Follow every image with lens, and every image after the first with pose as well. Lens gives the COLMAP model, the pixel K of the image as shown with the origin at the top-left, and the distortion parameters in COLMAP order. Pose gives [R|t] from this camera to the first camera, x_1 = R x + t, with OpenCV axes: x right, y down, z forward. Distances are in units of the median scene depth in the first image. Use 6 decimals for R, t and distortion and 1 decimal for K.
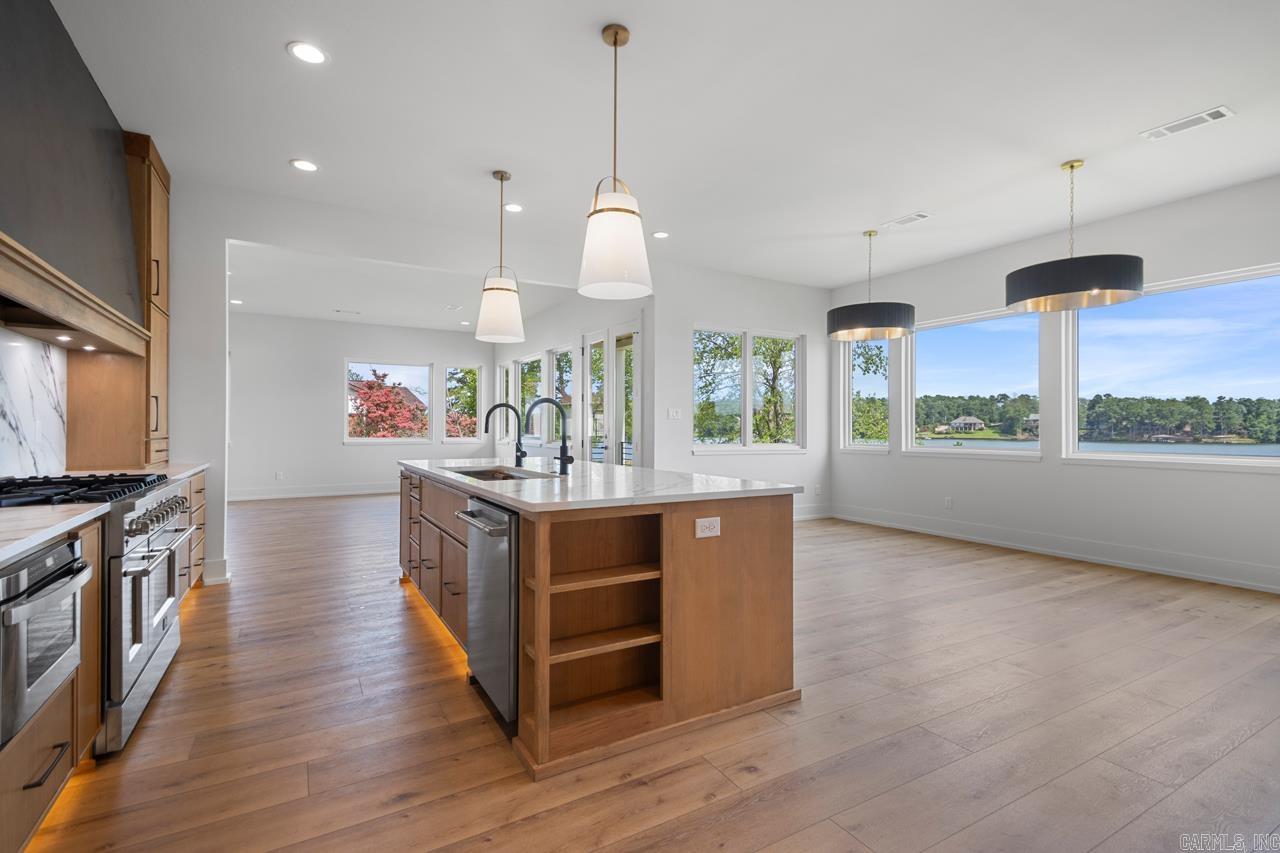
lens RADIAL K [[595.8, 0, 640.6], [0, 595.8, 421.8], [0, 0, 1]] dist [0.038943, -0.019536]
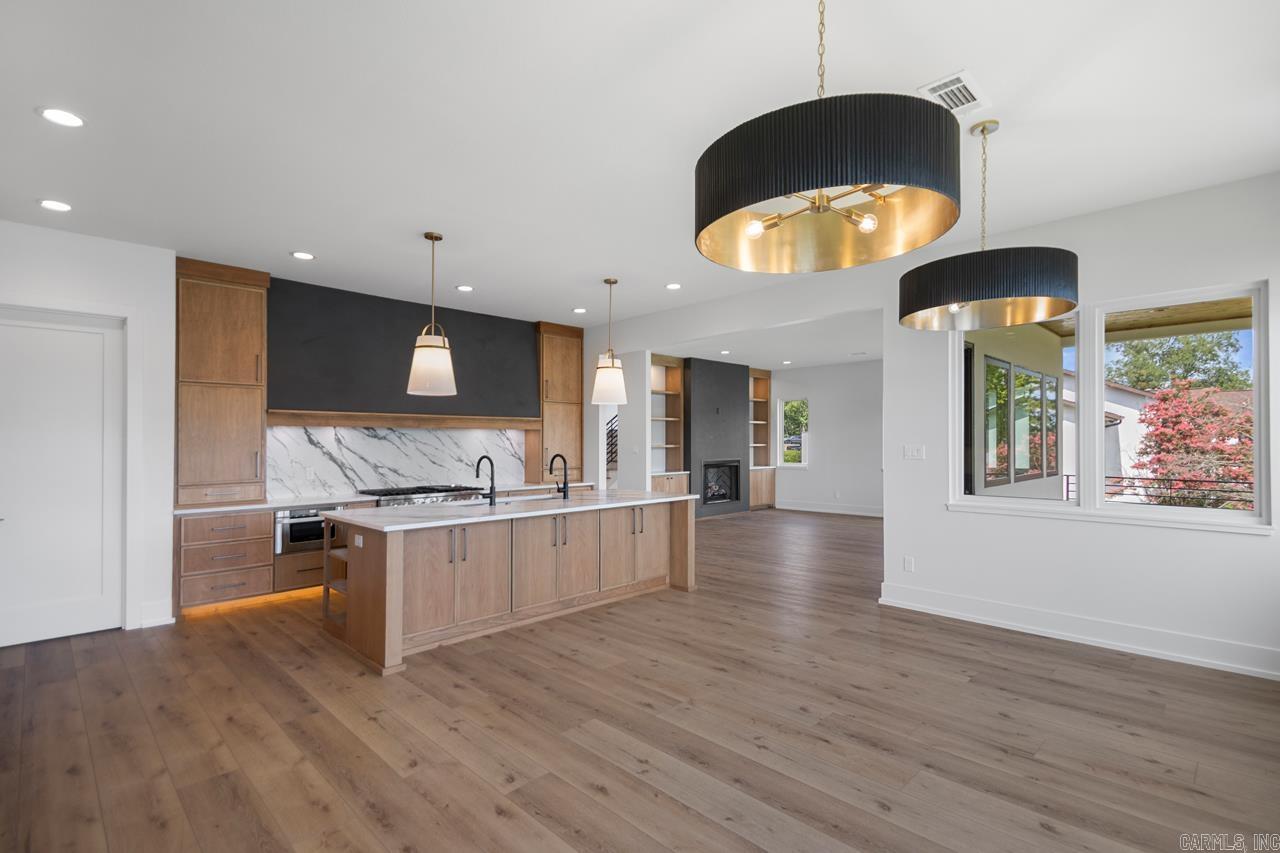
lens RADIAL K [[595.8, 0, 651.0], [0, 595.8, 433.6], [0, 0, 1]] dist [0.038943, -0.019536]
pose [[0.268533, -0.021386, -0.963033, 1.241706], [0.016591, 0.999708, -0.017574, -0.052234], [0.963128, -0.011258, 0.268810, 0.841077]]
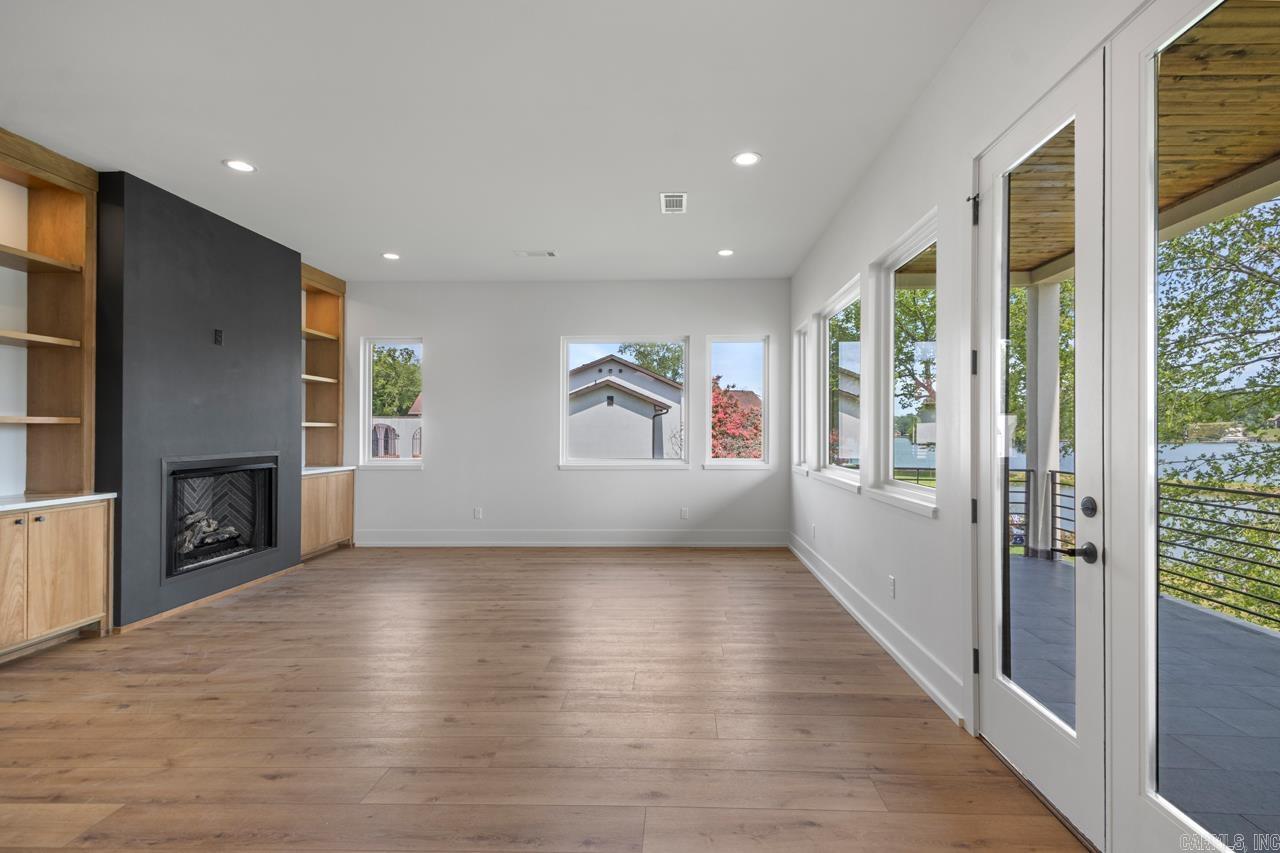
lens RADIAL K [[595.8, 0, 671.9], [0, 595.8, 425.7], [0, 0, 1]] dist [0.038943, -0.019536]
pose [[0.859282, -0.009227, -0.511419, -0.156530], [0.009683, 0.999952, -0.001772, -0.019365], [0.511411, -0.003430, 0.859330, 1.394939]]
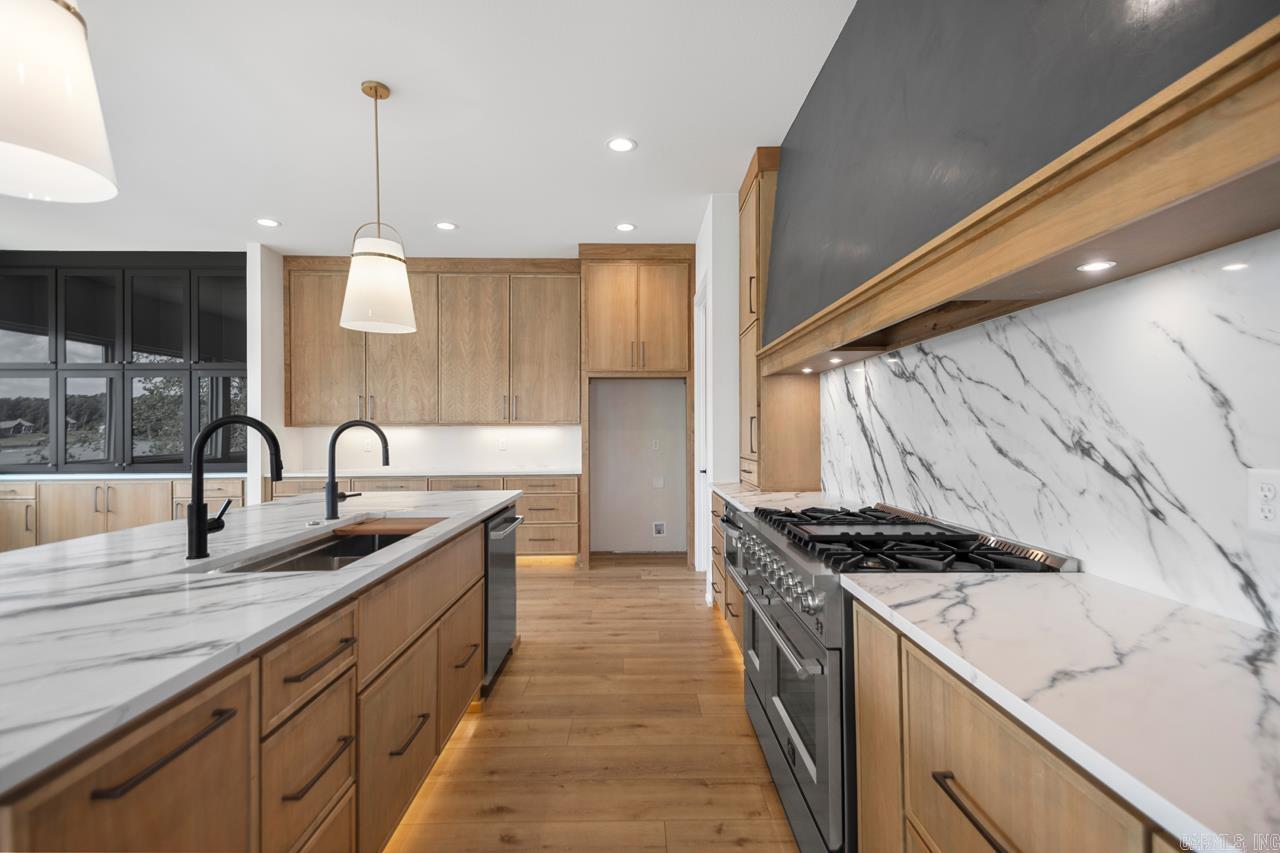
lens RADIAL K [[595.8, 0, 653.5], [0, 595.8, 423.8], [0, 0, 1]] dist [0.038943, -0.019536]
pose [[-0.877551, 0.007661, 0.479422, -0.744456], [-0.003015, 0.999764, -0.021494, -0.015834], [-0.479474, -0.020308, -0.877321, 1.273583]]
